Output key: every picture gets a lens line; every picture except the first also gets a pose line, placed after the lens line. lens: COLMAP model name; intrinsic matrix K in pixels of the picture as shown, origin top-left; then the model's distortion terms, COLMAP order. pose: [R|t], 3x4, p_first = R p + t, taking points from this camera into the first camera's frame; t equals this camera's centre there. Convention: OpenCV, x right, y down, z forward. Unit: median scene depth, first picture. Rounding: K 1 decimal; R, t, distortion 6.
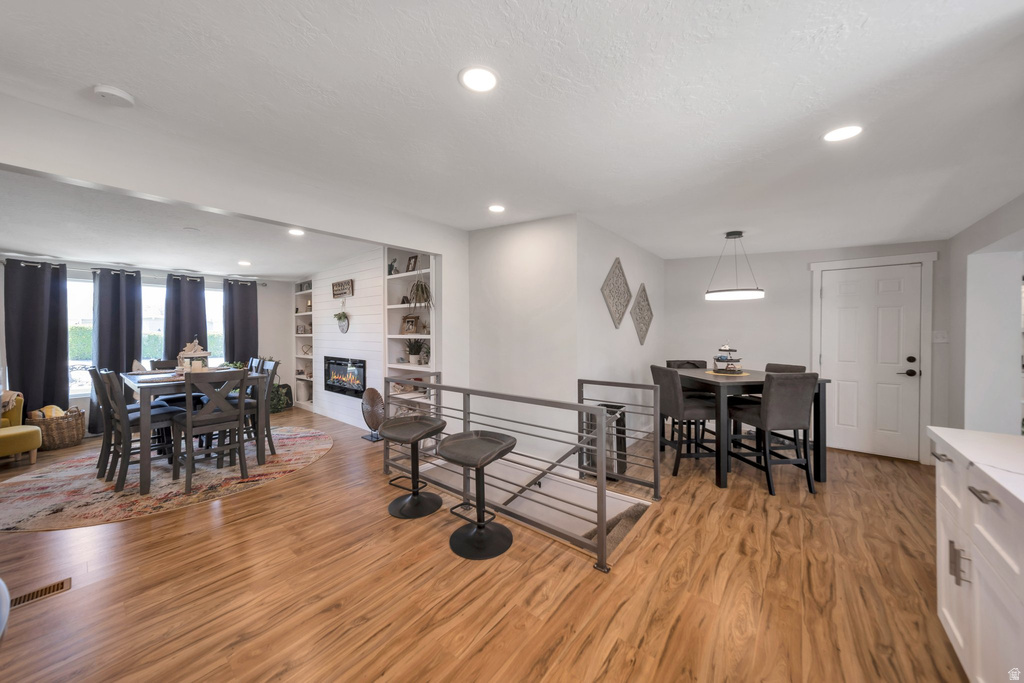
lens RADIAL K [[355.5, 0, 513.7], [0, 355.5, 331.9], [0, 0, 1]] dist [0.002511, 0.000027]
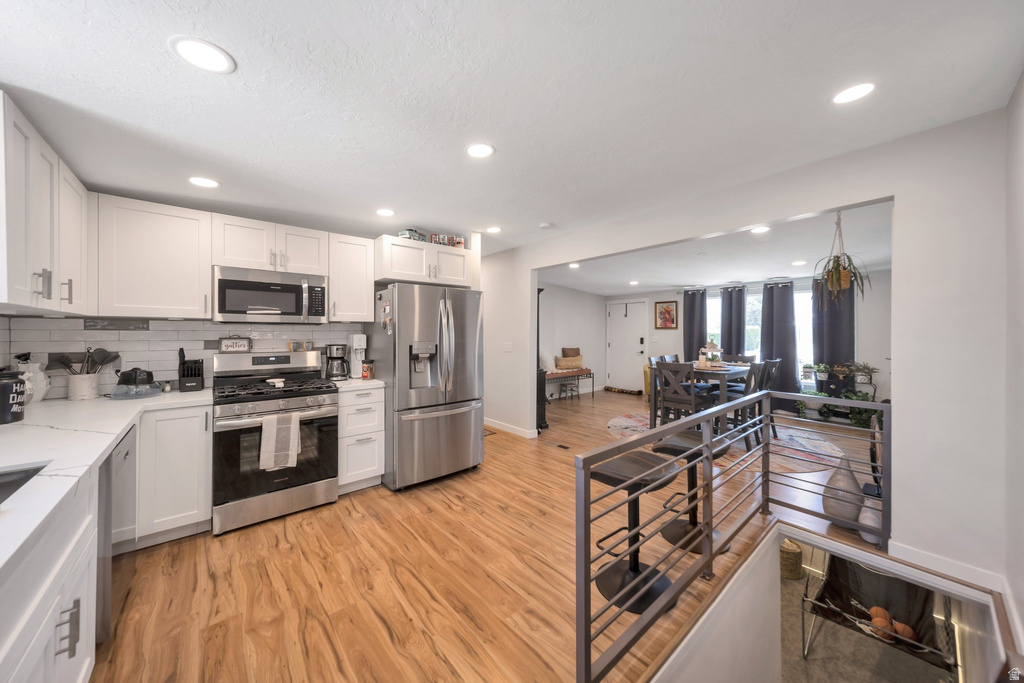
lens RADIAL K [[355.5, 0, 514.4], [0, 355.5, 337.4], [0, 0, 1]] dist [0.002511, 0.000027]
pose [[-0.178442, 0.018243, -0.983781, 1.004357], [-0.001715, 0.999821, 0.018852, -0.015504], [0.983949, 0.005051, -0.178379, 1.134394]]
